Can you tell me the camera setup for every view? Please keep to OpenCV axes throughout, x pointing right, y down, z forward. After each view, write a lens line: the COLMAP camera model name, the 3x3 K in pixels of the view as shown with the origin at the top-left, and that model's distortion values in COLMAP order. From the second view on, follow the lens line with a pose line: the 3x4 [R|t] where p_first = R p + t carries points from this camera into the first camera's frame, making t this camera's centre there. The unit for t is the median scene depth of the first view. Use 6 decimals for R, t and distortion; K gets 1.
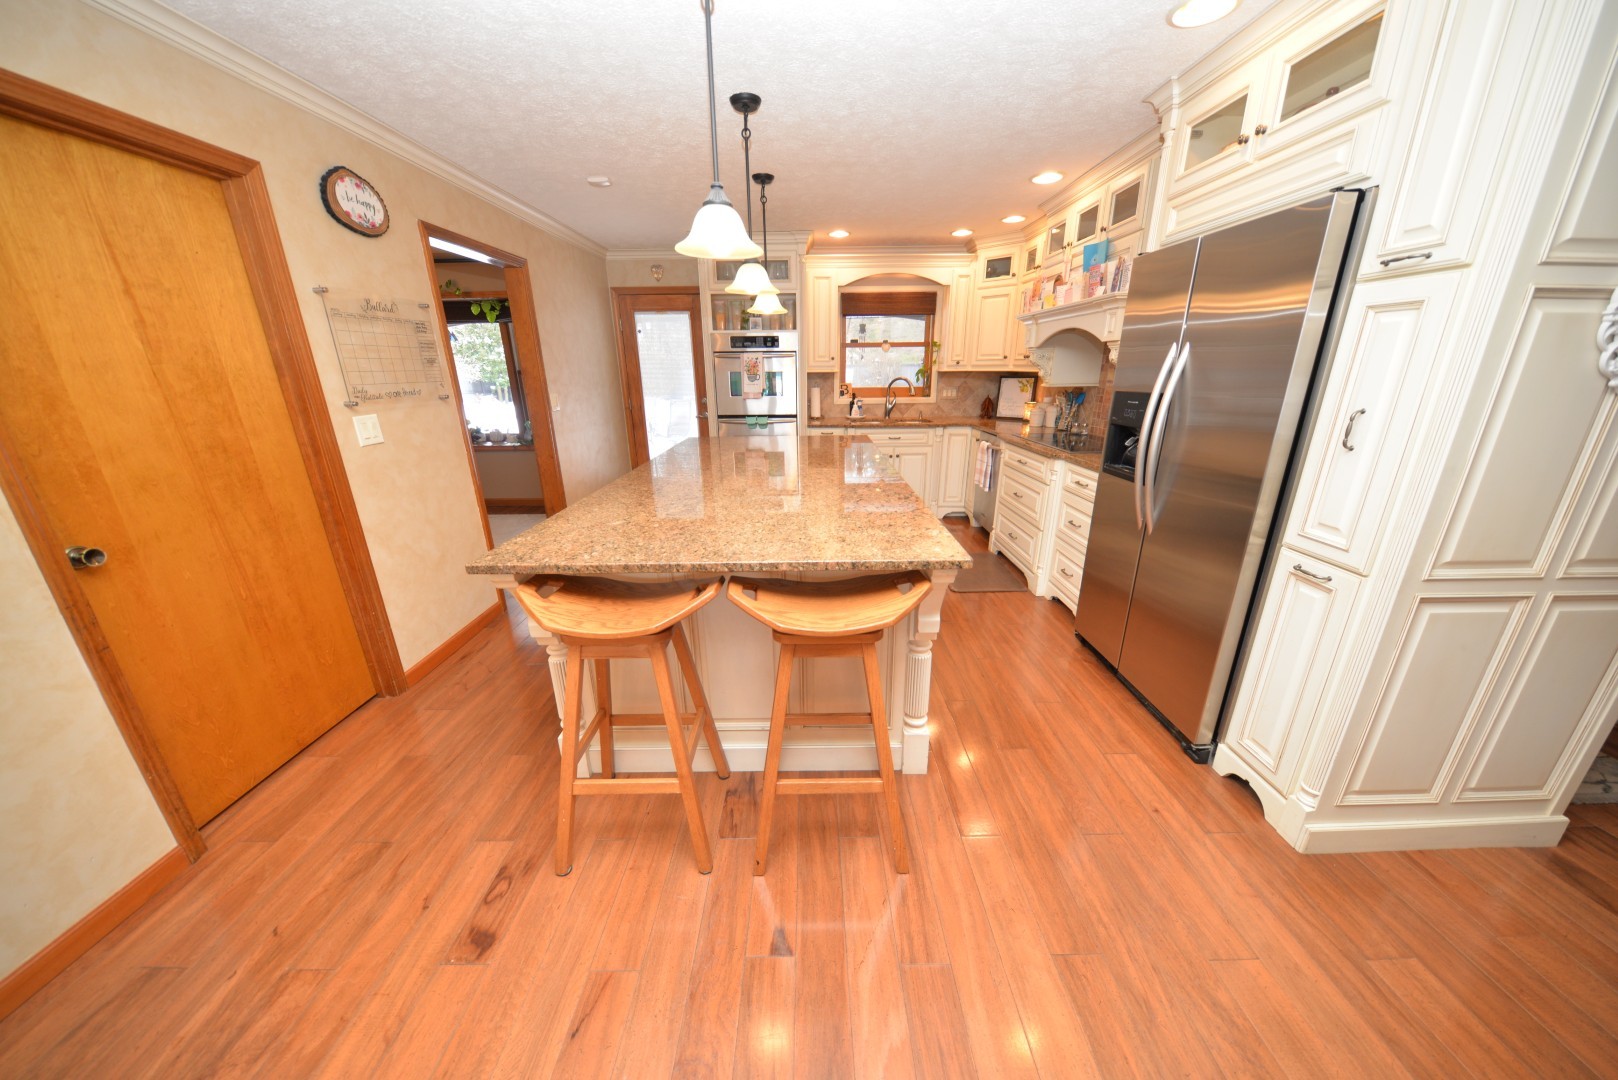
lens RADIAL K [[529.4, 0, 803.3], [0, 529.4, 544.9], [0, 0, 1]] dist [-0.001634, -0.003827]
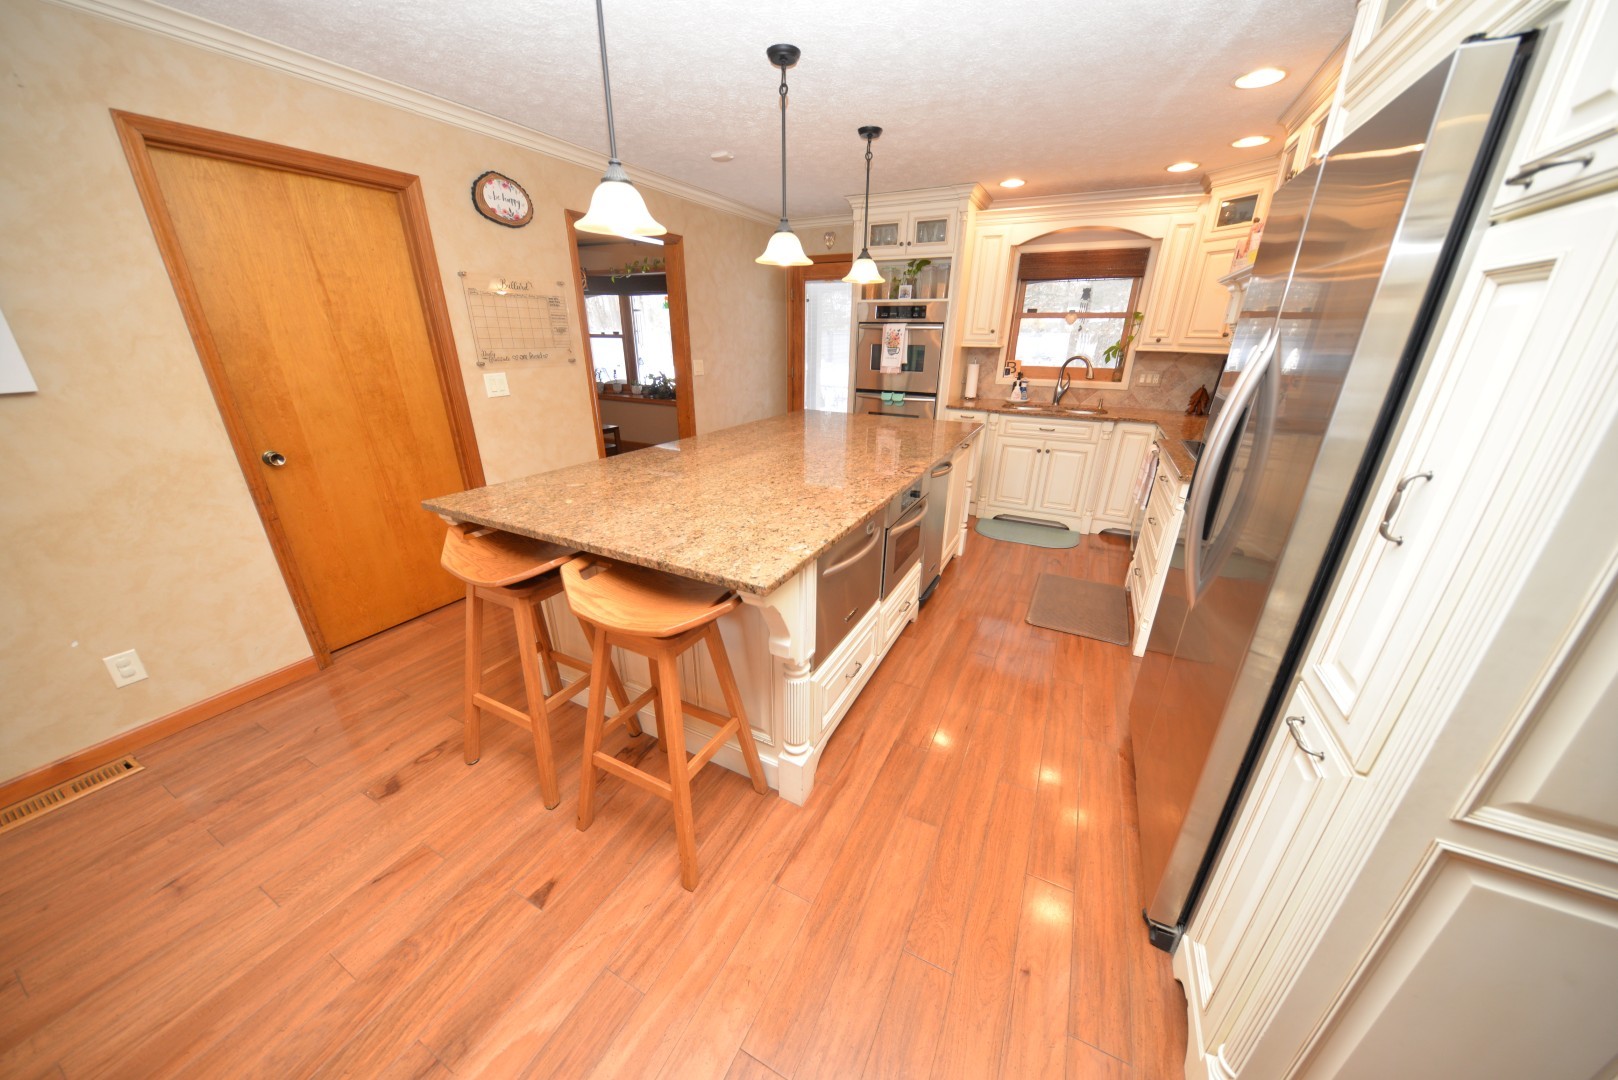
lens RADIAL K [[529.4, 0, 807.0], [0, 529.4, 543.5], [0, 0, 1]] dist [-0.001634, -0.003827]
pose [[0.890973, 0.186635, -0.413927, 0.531579], [-0.163226, 0.982329, 0.091578, -0.095844], [0.423704, -0.014030, 0.905692, 0.185697]]
